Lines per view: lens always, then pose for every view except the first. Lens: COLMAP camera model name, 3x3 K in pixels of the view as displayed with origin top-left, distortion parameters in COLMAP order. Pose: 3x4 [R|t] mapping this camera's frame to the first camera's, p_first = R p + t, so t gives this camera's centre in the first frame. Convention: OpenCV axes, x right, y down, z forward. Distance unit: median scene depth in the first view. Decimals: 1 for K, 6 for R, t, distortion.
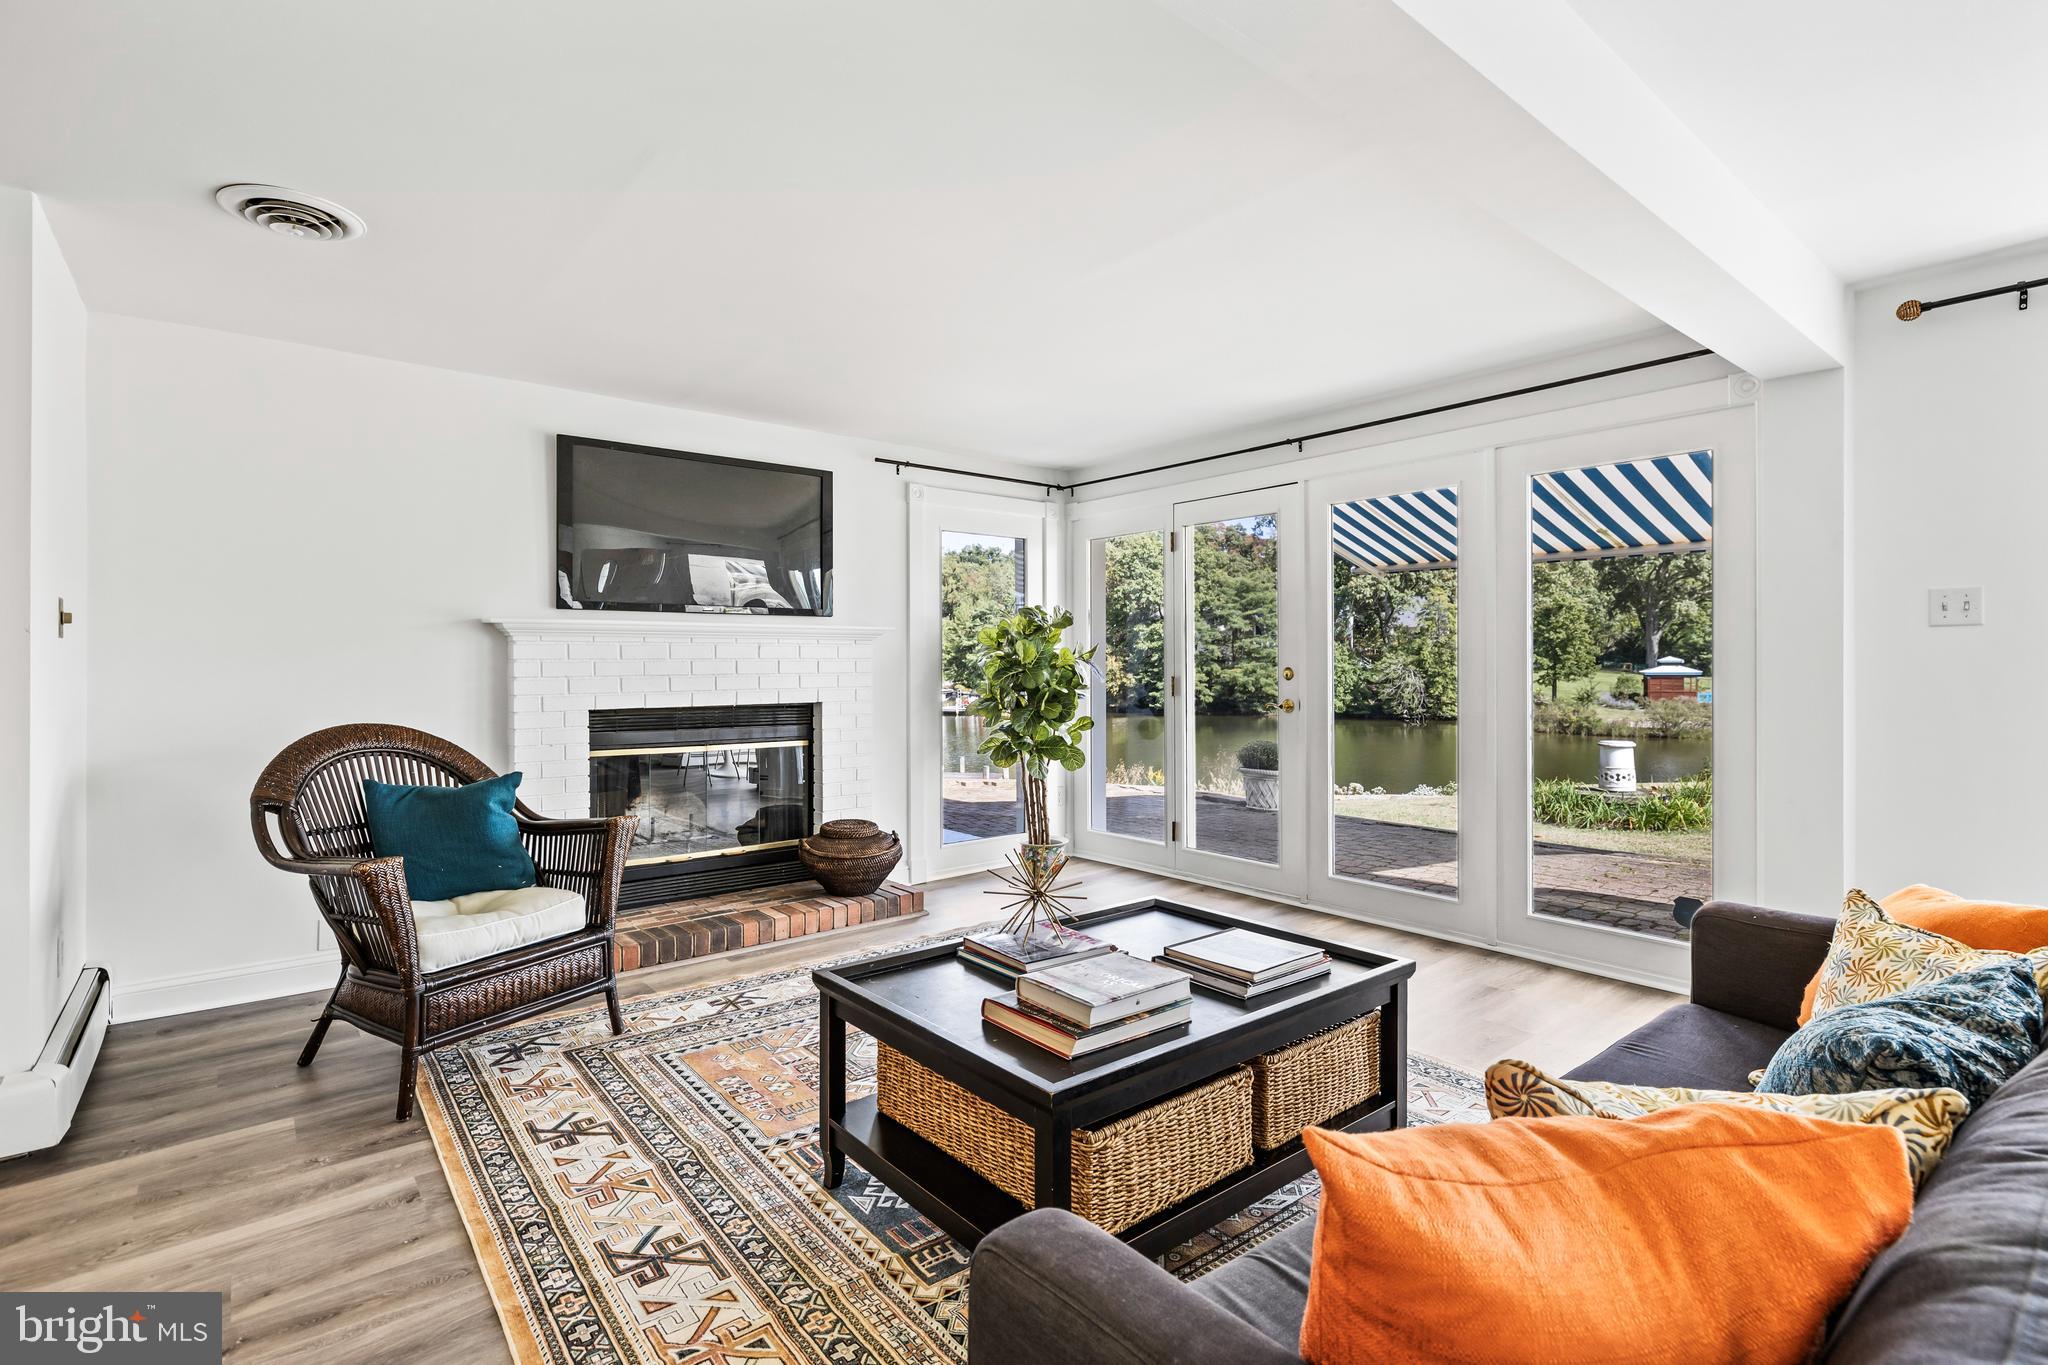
lens RADIAL K [[982.0, 0, 1020.1], [0, 982.0, 665.8], [0, 0, 1]] dist [-0.001489, -0.000057]
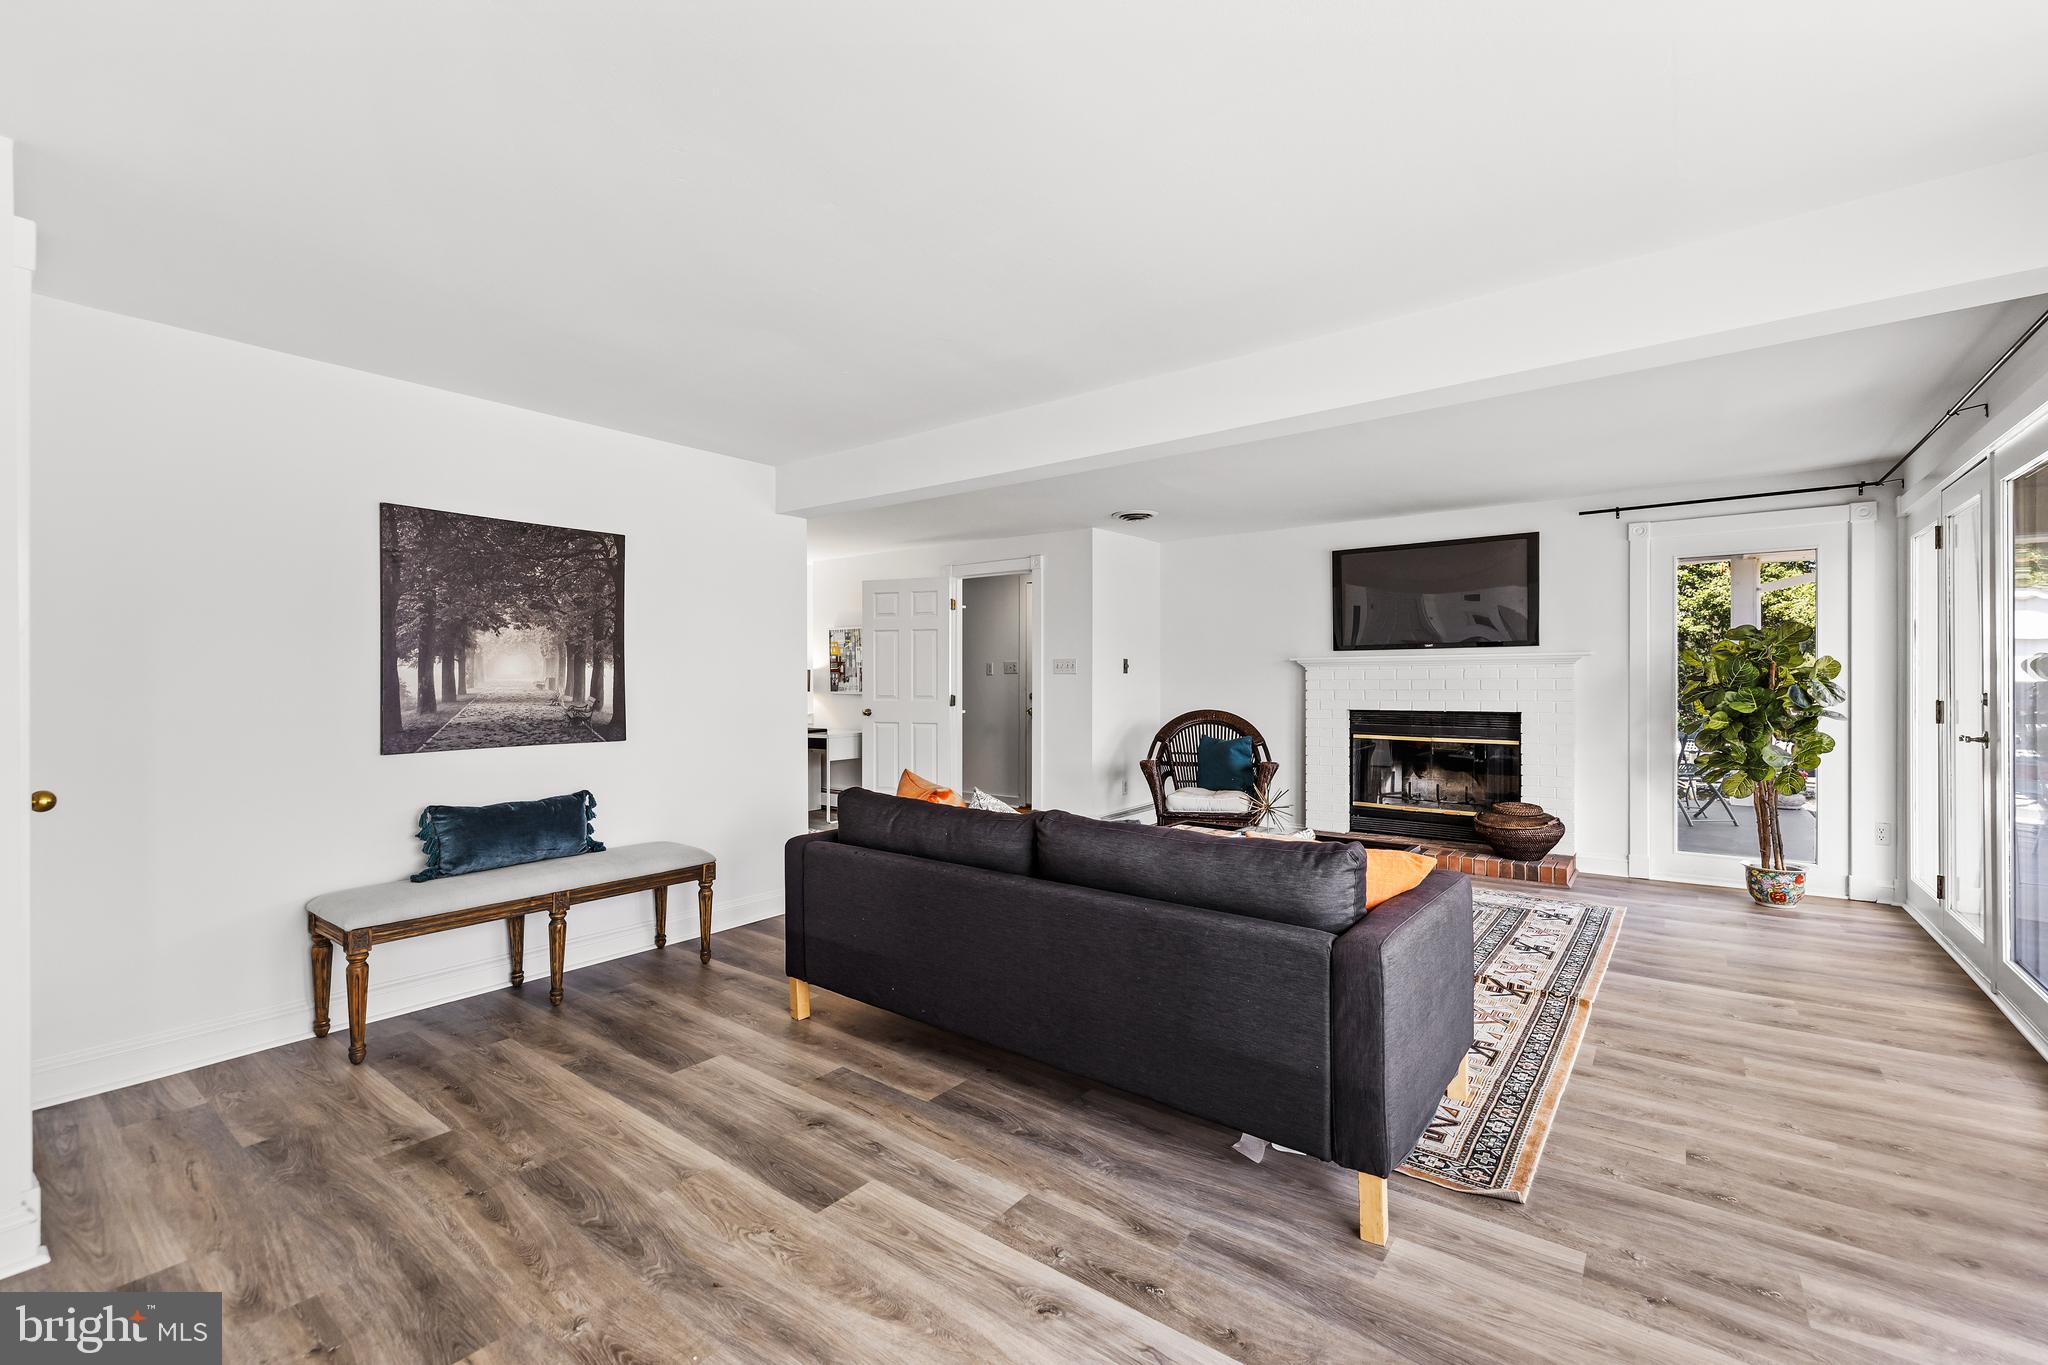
lens RADIAL K [[877.6, 0, 1015.1], [0, 877.6, 681.3], [0, 0, 1]] dist [0.004041, 0.001964]
pose [[0.232802, 0.004172, -0.972515, 0.817993], [0.000125, 0.999991, 0.004320, -0.009211], [0.972524, -0.001127, 0.232799, 0.077457]]
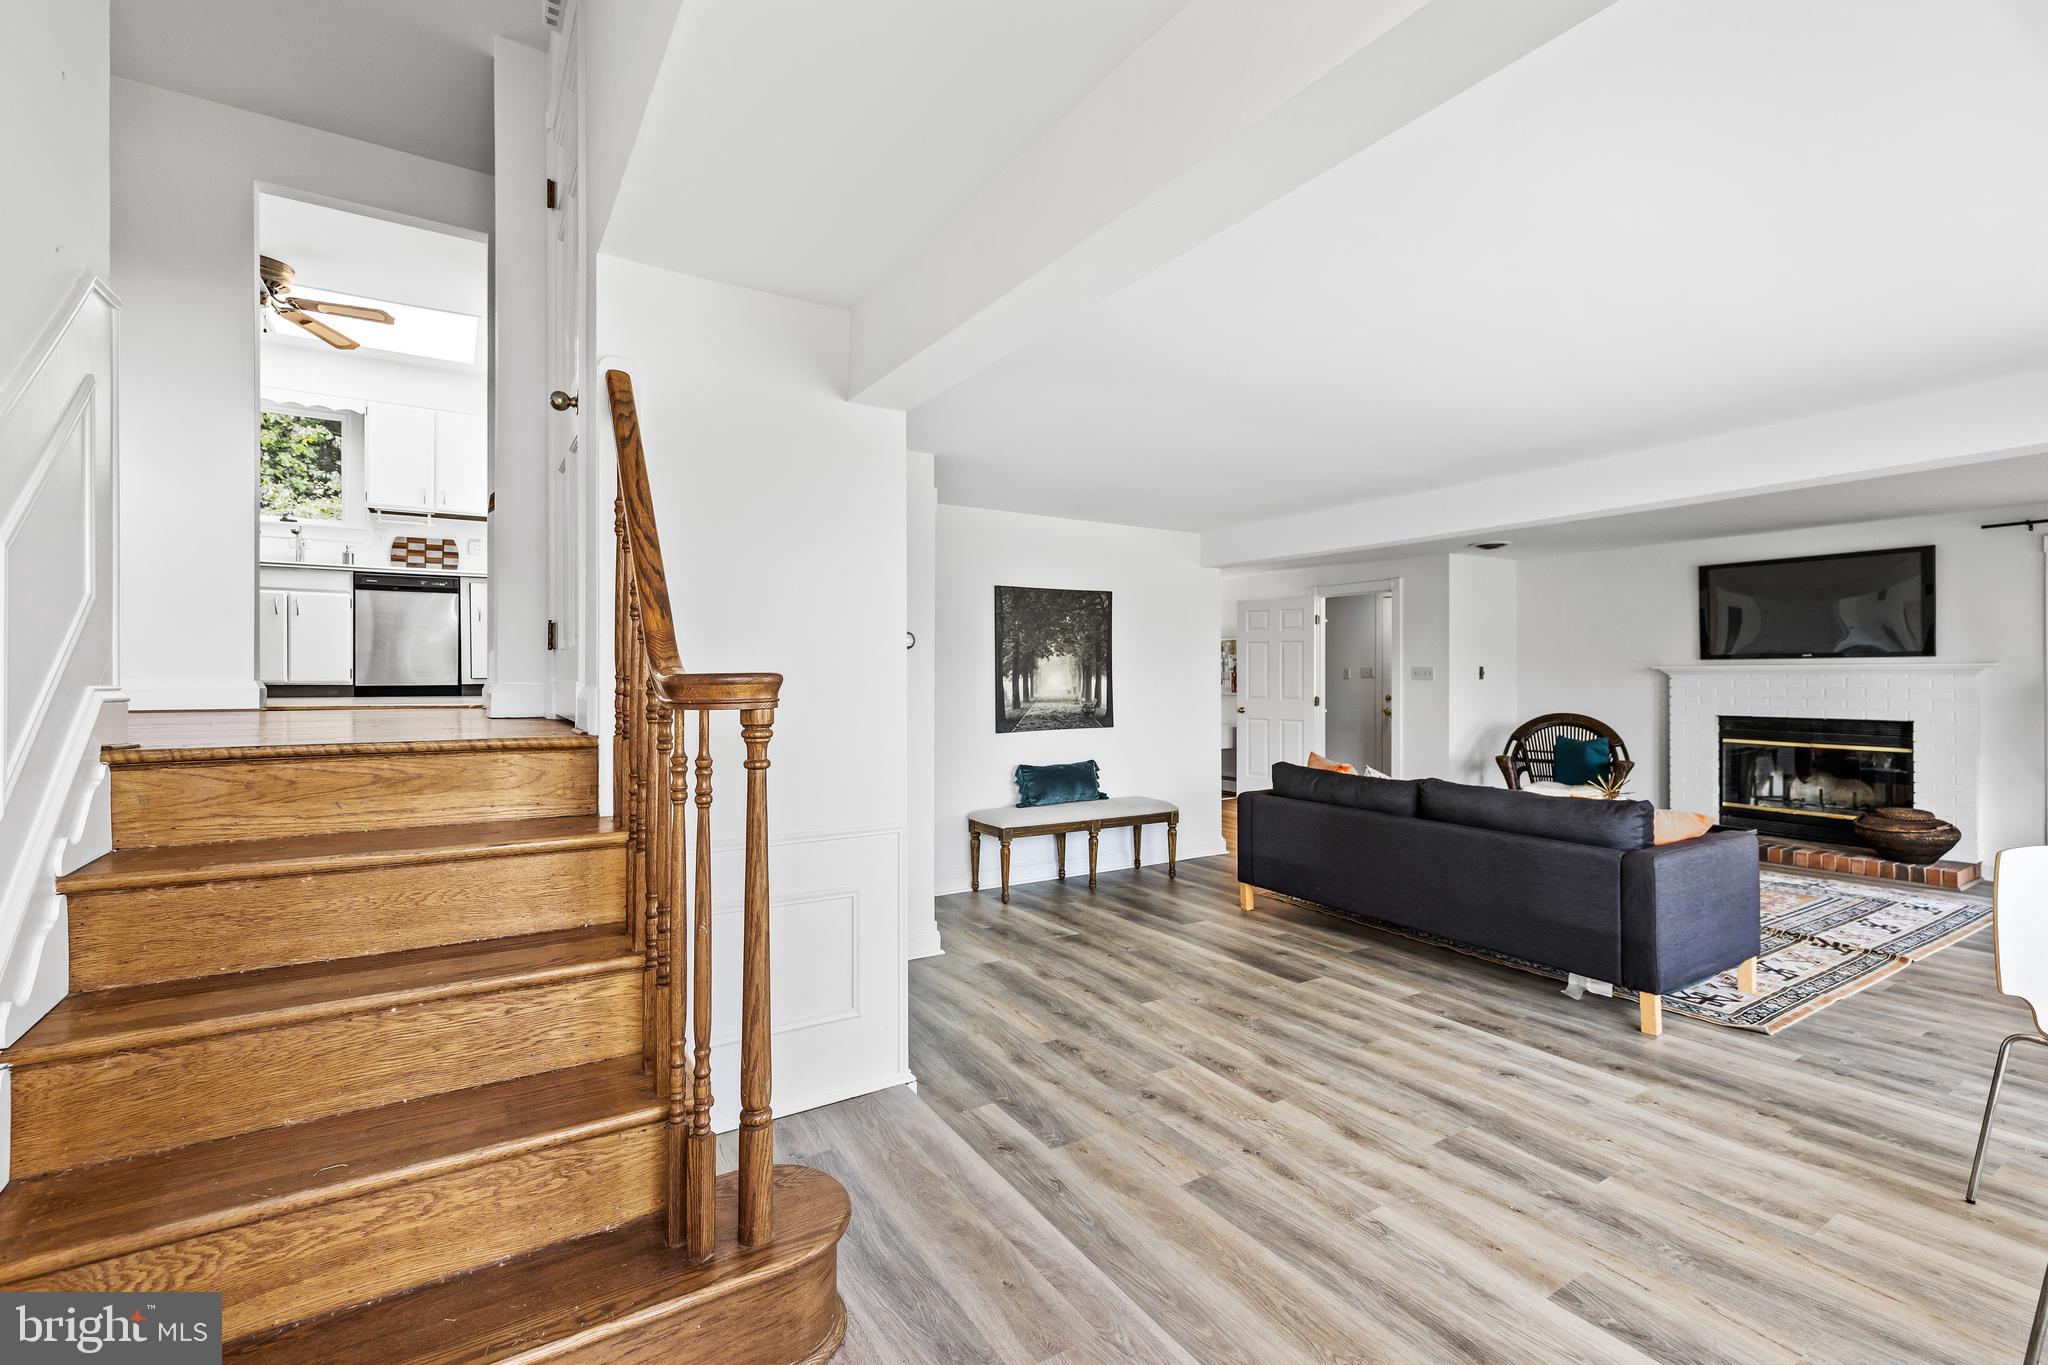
lens RADIAL K [[877.6, 0, 1026.4], [0, 877.6, 675.5], [0, 0, 1]] dist [0.004041, 0.001964]
pose [[-0.115650, 0.002590, -0.993287, 1.198161], [-0.000695, 0.999996, 0.002689, -0.028755], [0.993290, 0.001001, -0.115647, -0.069930]]
